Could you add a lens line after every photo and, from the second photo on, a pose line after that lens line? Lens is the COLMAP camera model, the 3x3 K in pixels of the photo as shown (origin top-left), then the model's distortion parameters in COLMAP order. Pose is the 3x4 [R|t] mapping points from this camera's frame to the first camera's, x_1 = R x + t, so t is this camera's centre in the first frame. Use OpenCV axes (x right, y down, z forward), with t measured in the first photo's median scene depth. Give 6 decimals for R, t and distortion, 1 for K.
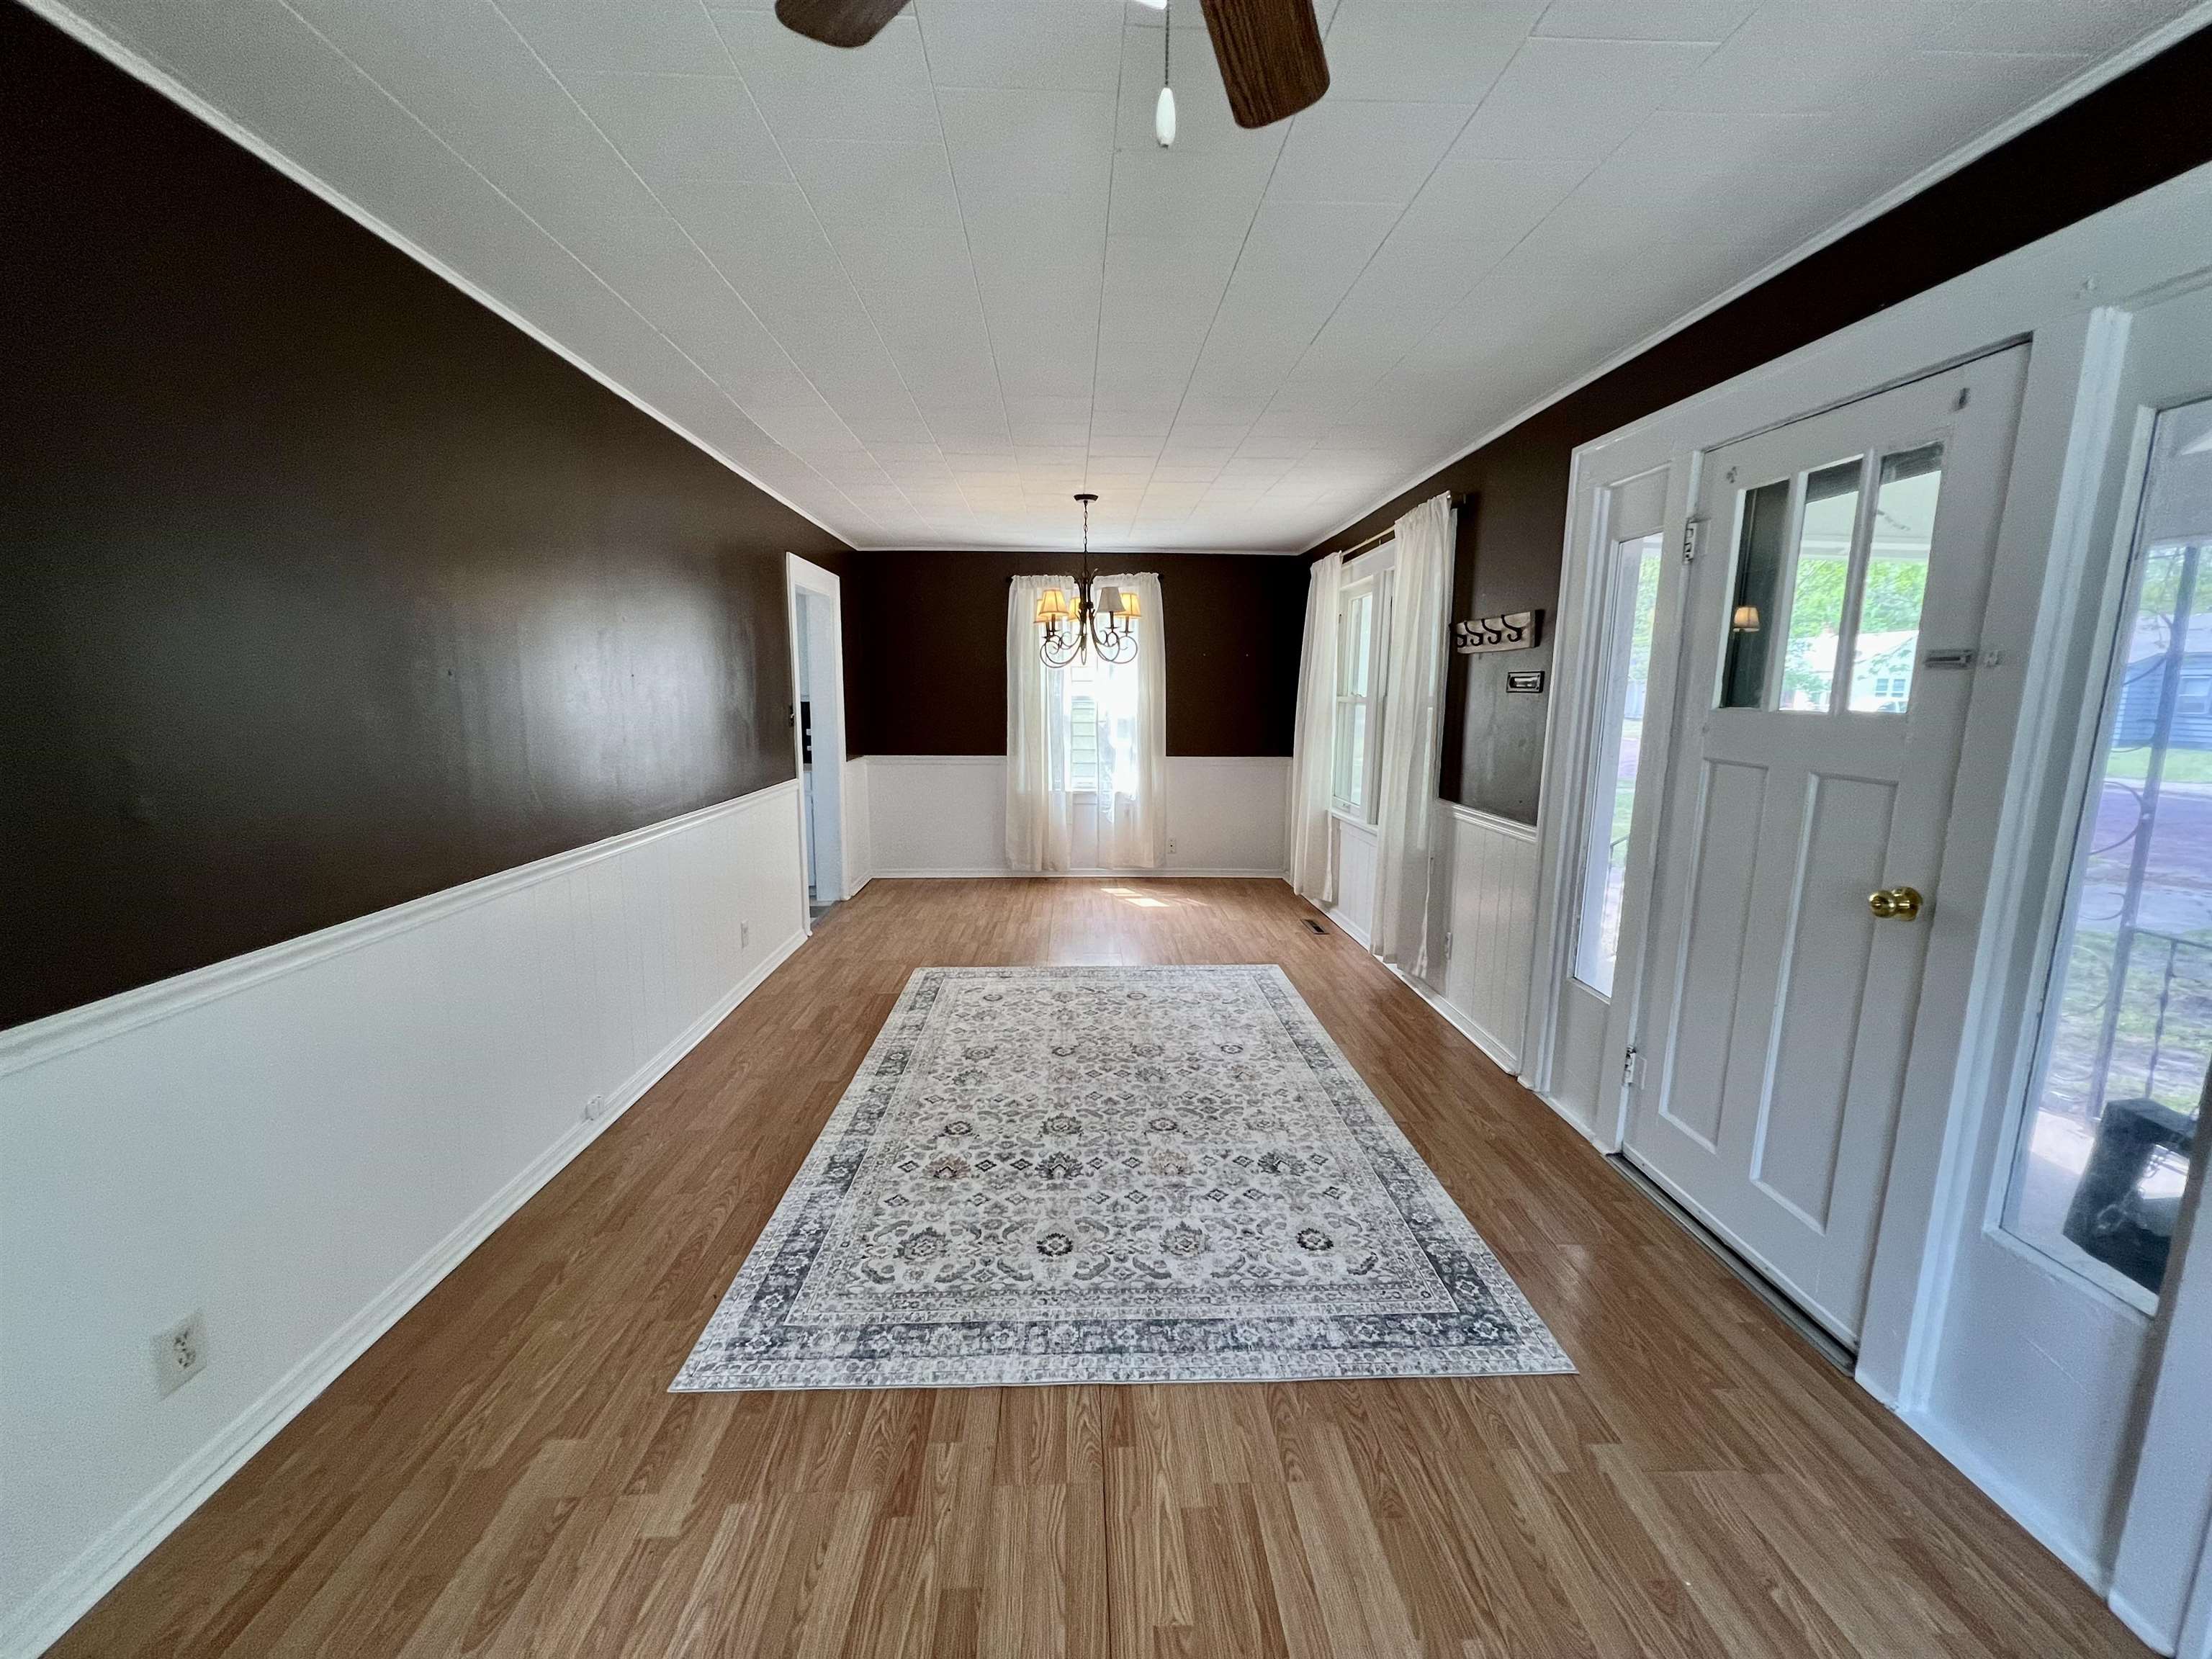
lens RADIAL K [[883.3, 0, 1102.3], [0, 883.3, 823.5], [0, 0, 1]] dist [-0.001550, 0.000506]
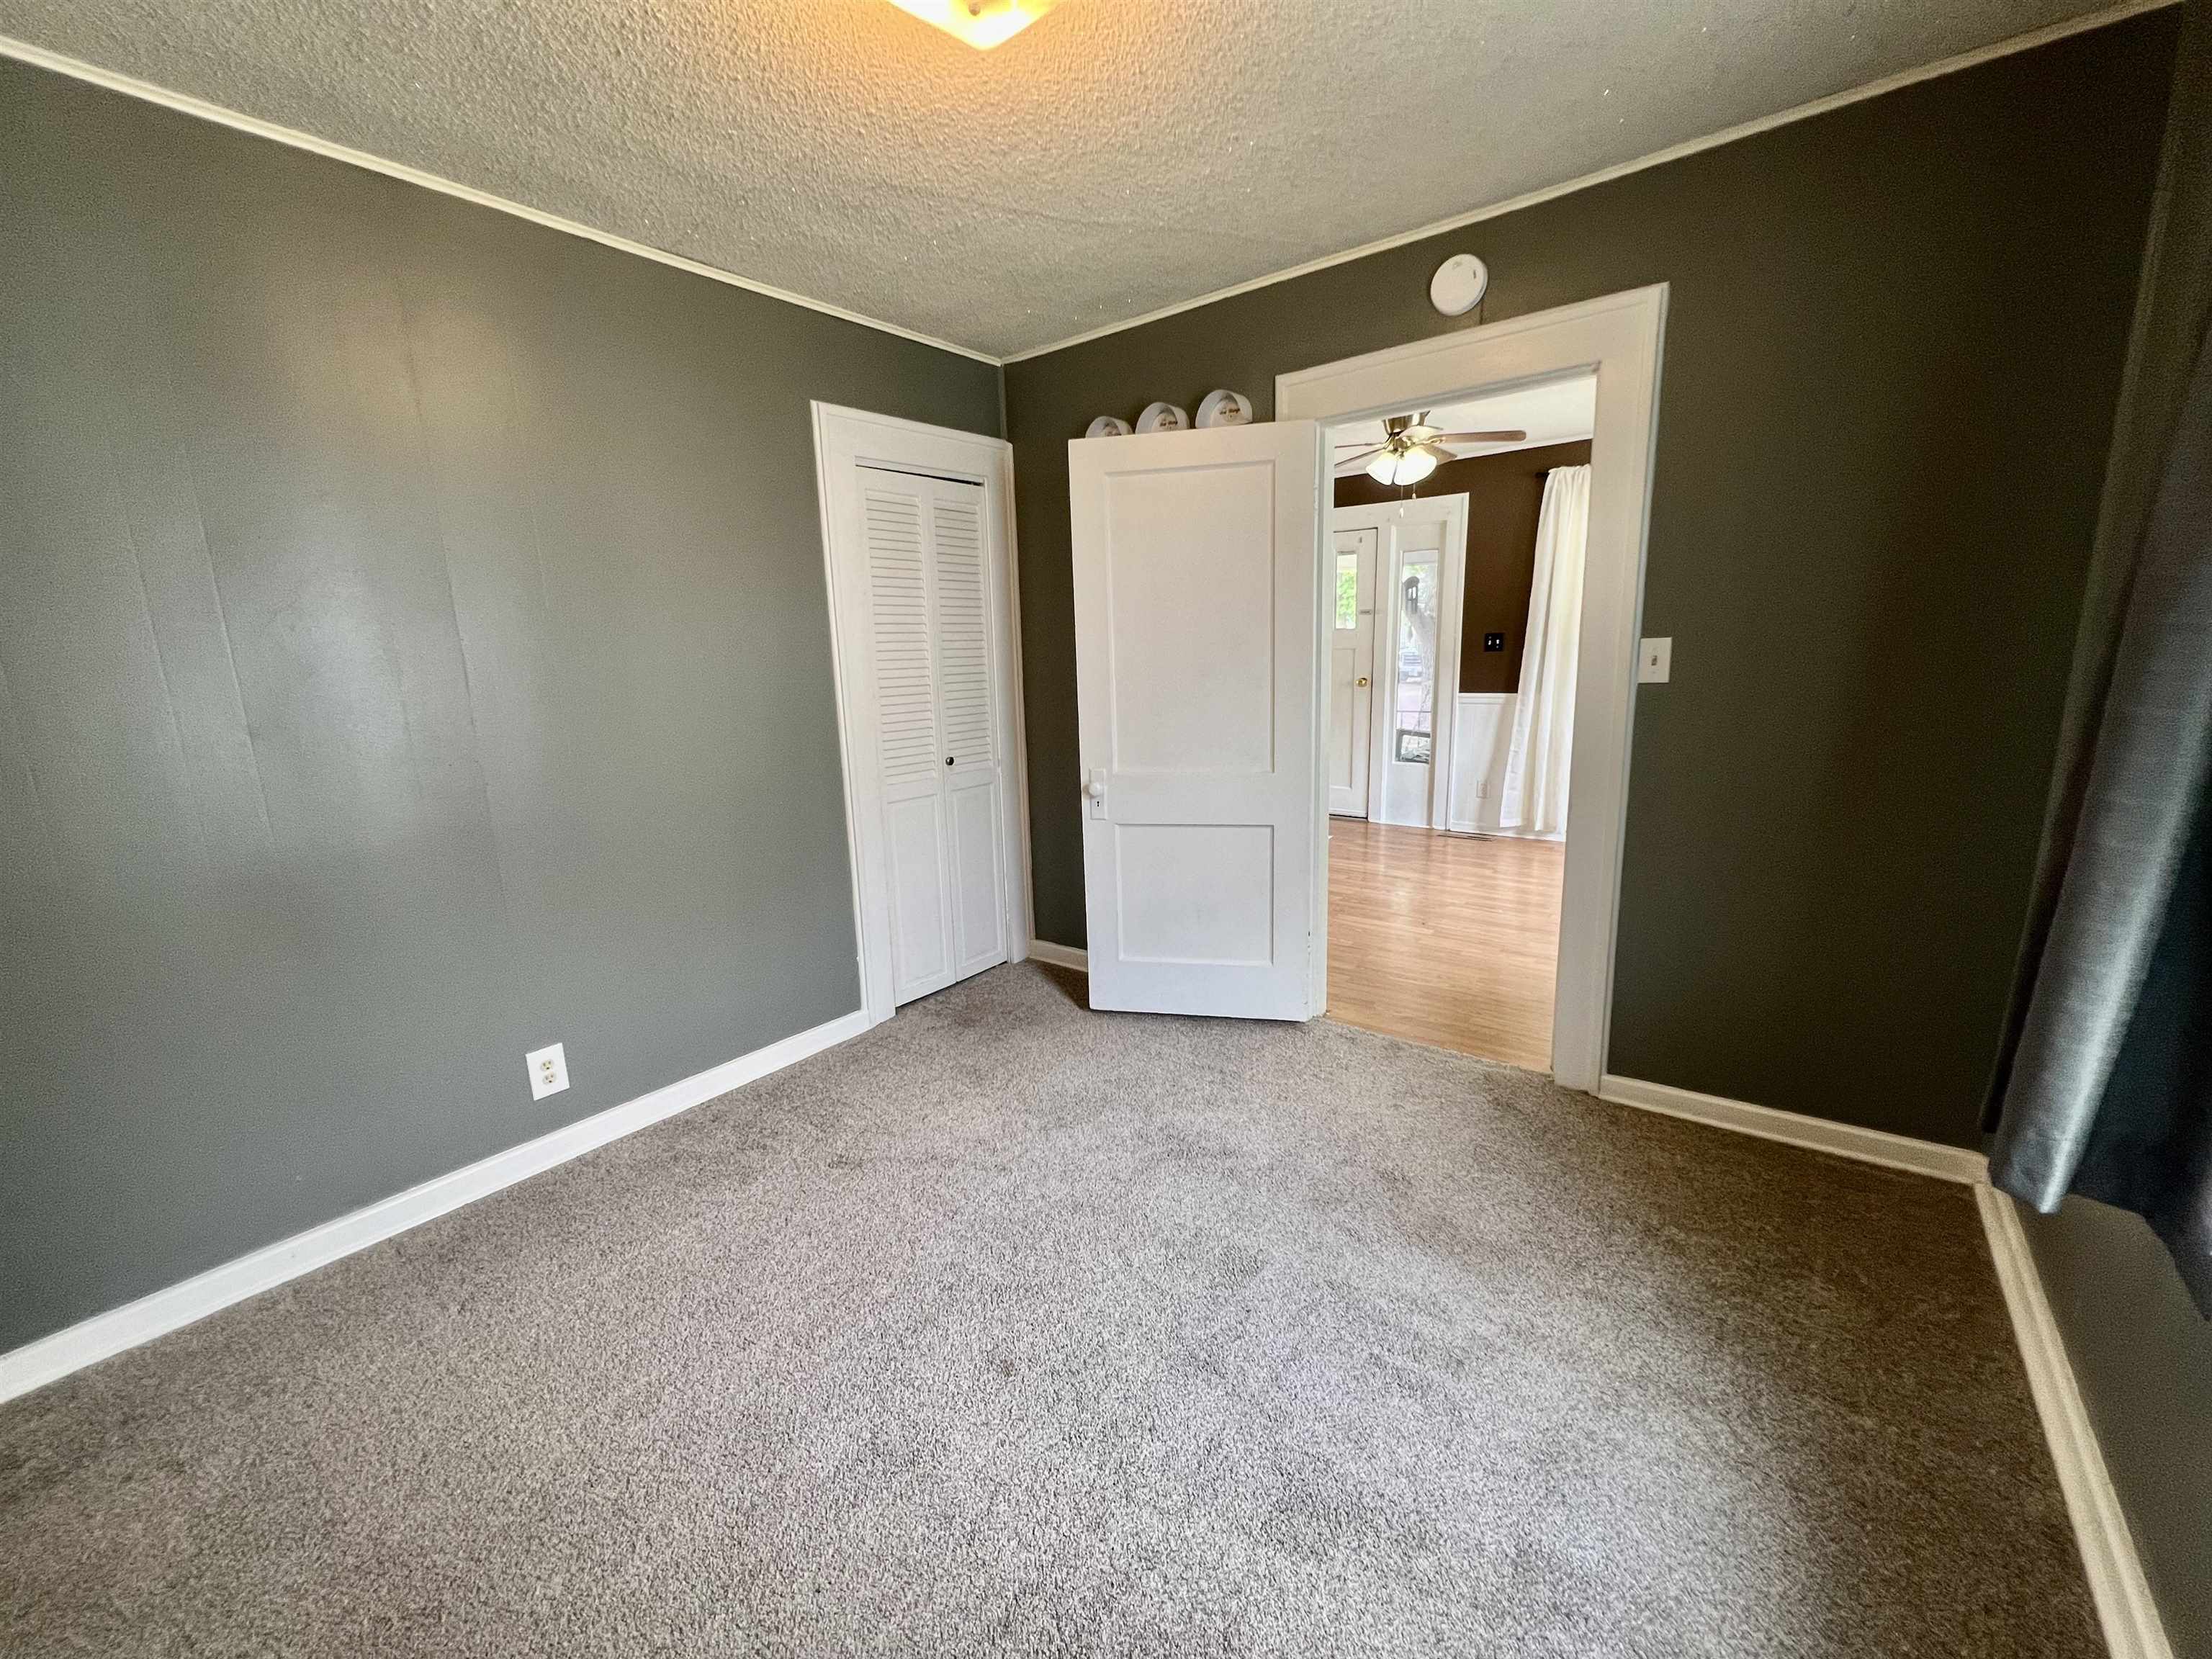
lens RADIAL K [[882.1, 0, 1100.9], [0, 882.1, 821.8], [0, 0, 1]] dist [-0.001455, 0.000773]
pose [[0.638133, -0.188498, 0.746495, -1.347945], [0.159870, 0.980875, 0.111018, 0.043446], [-0.753146, 0.048498, 0.656064, -0.267187]]
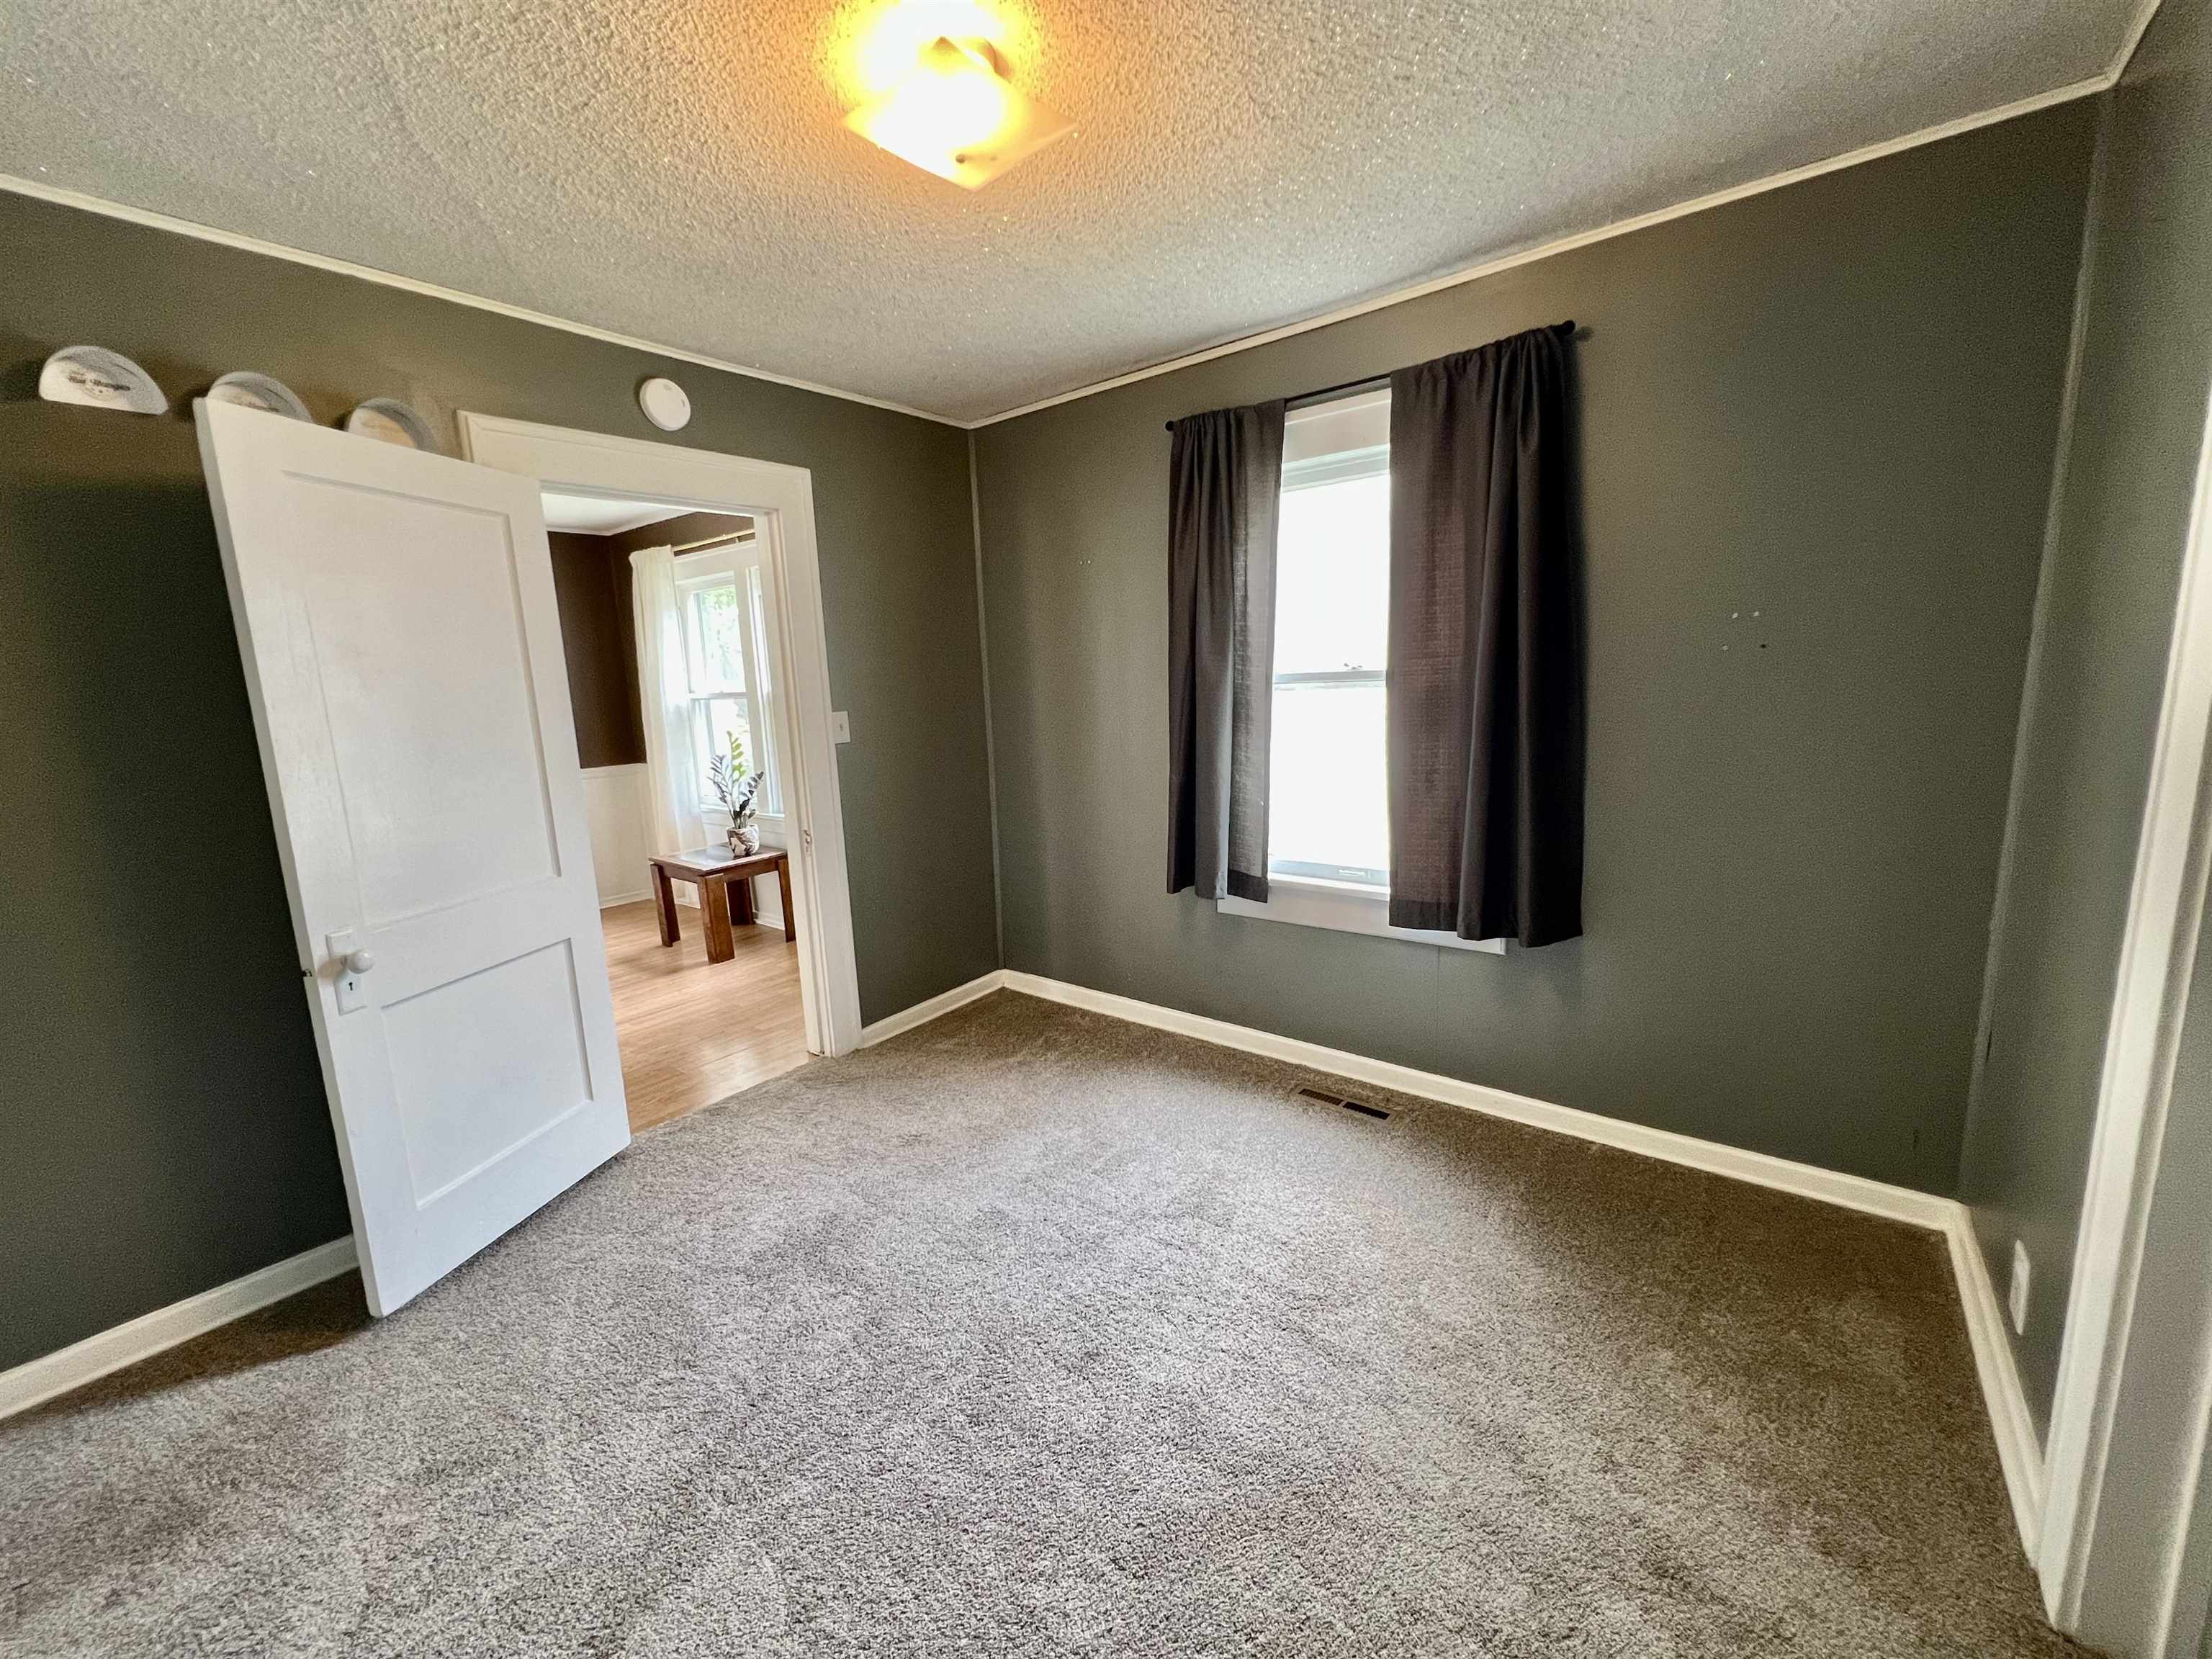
lens RADIAL K [[885.9, 0, 1100.2], [0, 885.9, 821.7], [0, 0, 1]] dist [-0.002101, 0.000506]
pose [[-0.760702, -0.092252, 0.642512, -1.396667], [0.125495, 0.950271, 0.285020, -0.081189], [-0.636854, 0.297448, -0.711296, 0.412631]]
